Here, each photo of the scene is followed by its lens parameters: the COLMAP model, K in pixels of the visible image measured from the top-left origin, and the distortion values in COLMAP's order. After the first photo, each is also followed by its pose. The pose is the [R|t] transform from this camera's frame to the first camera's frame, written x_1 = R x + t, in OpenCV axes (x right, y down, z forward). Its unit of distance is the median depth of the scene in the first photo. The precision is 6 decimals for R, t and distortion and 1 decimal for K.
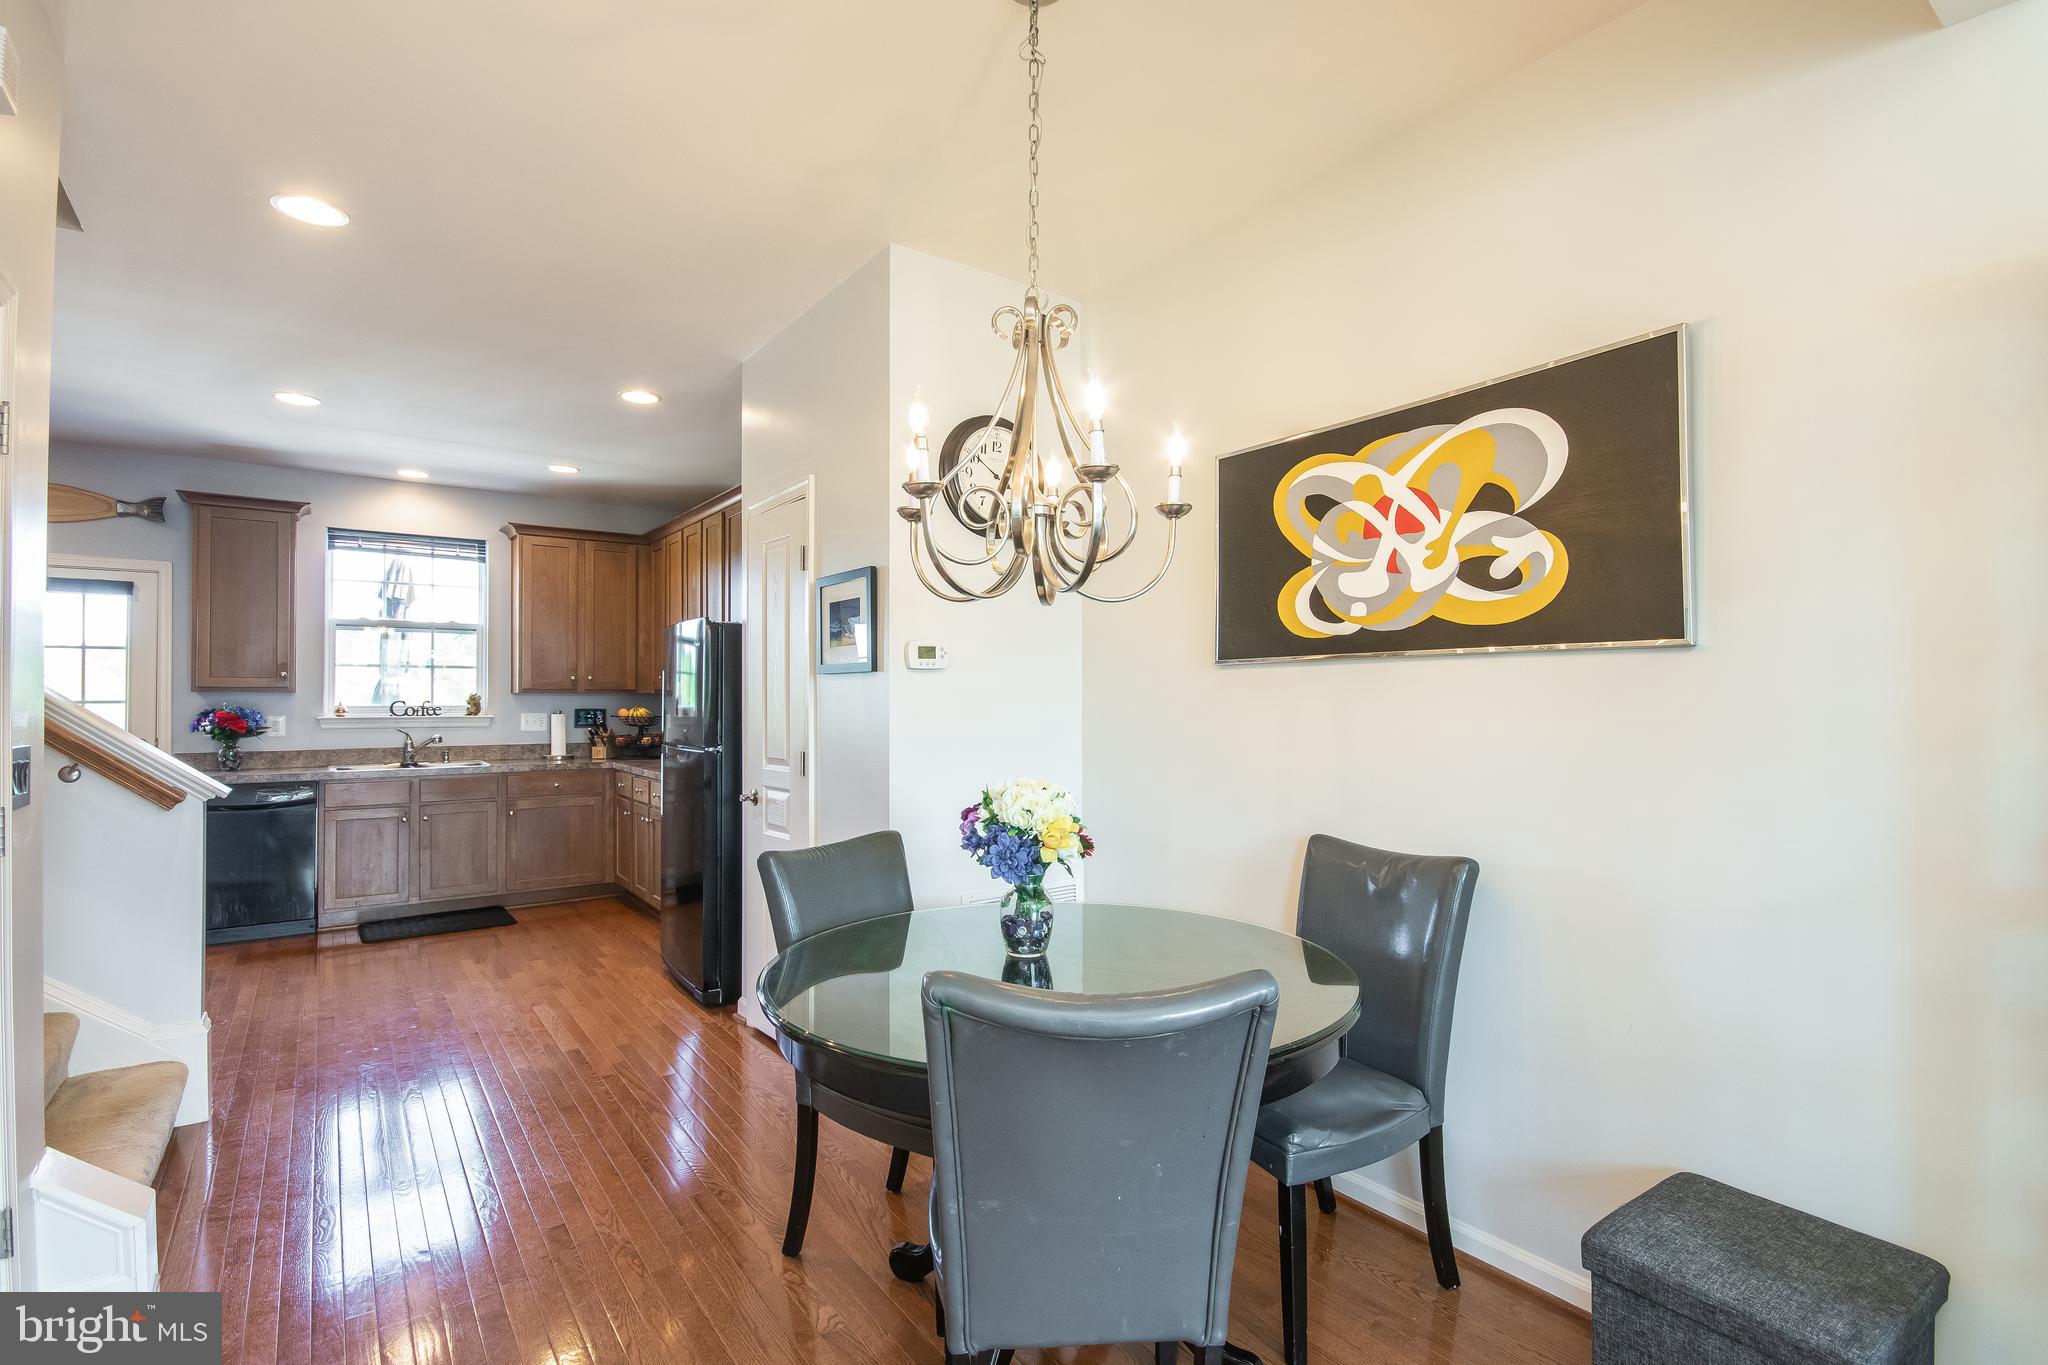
lens RADIAL K [[970.3, 0, 1029.9], [0, 970.3, 693.6], [0, 0, 1]] dist [0.002794, 0.000171]
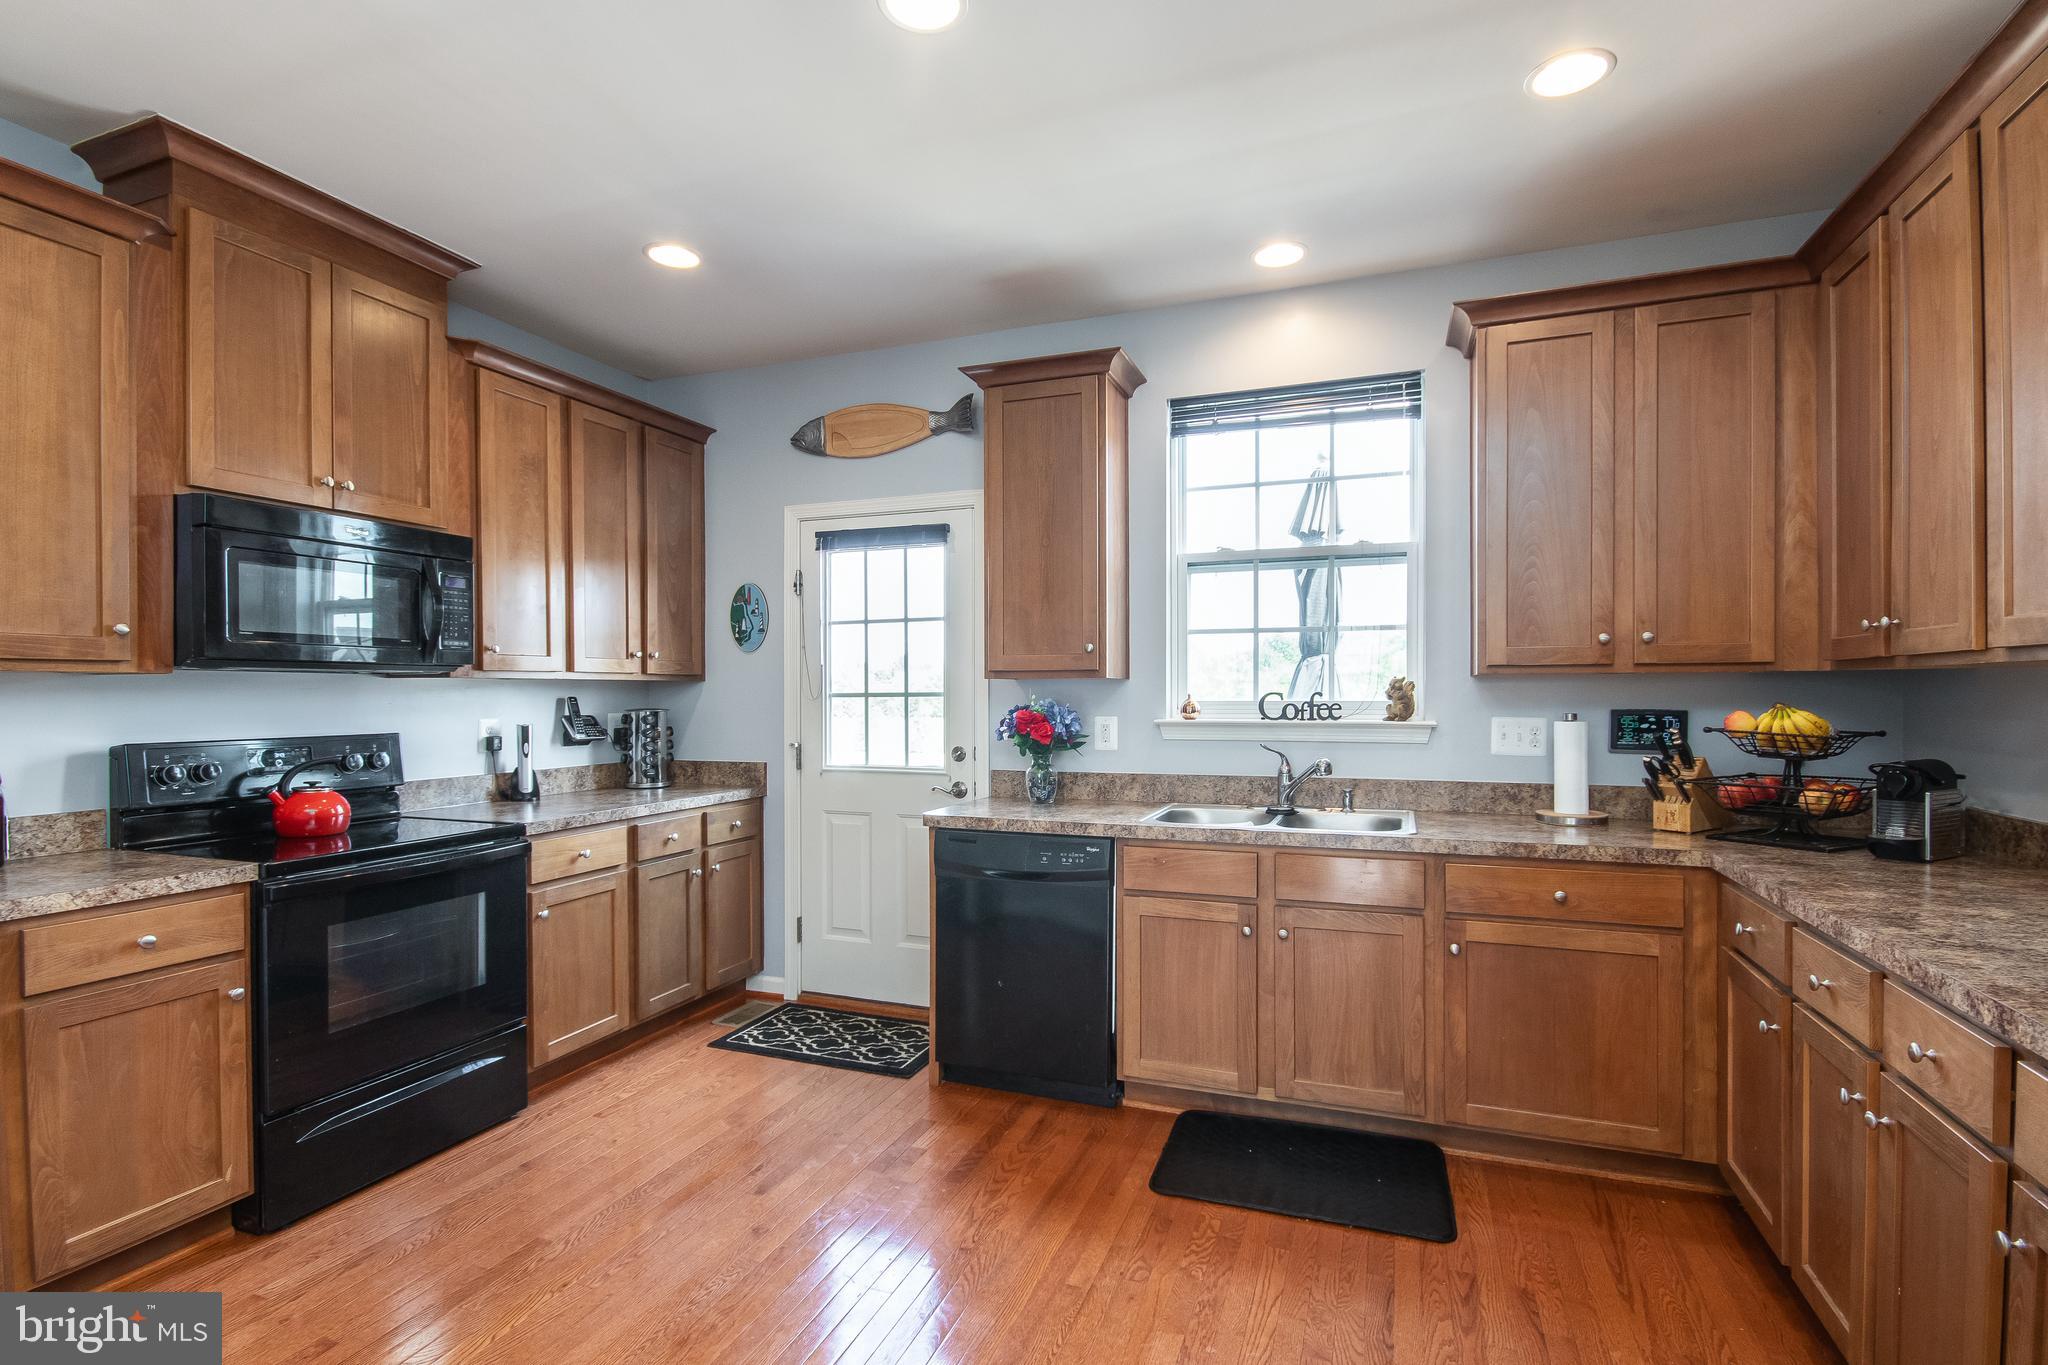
lens RADIAL K [[970.3, 0, 1031.7], [0, 970.3, 698.1], [0, 0, 1]] dist [0.002794, 0.000171]
pose [[0.548374, 0.001445, -0.836232, -0.258043], [0.009177, 0.999928, 0.007746, 0.005069], [0.836183, -0.011922, 0.548321, 0.569634]]
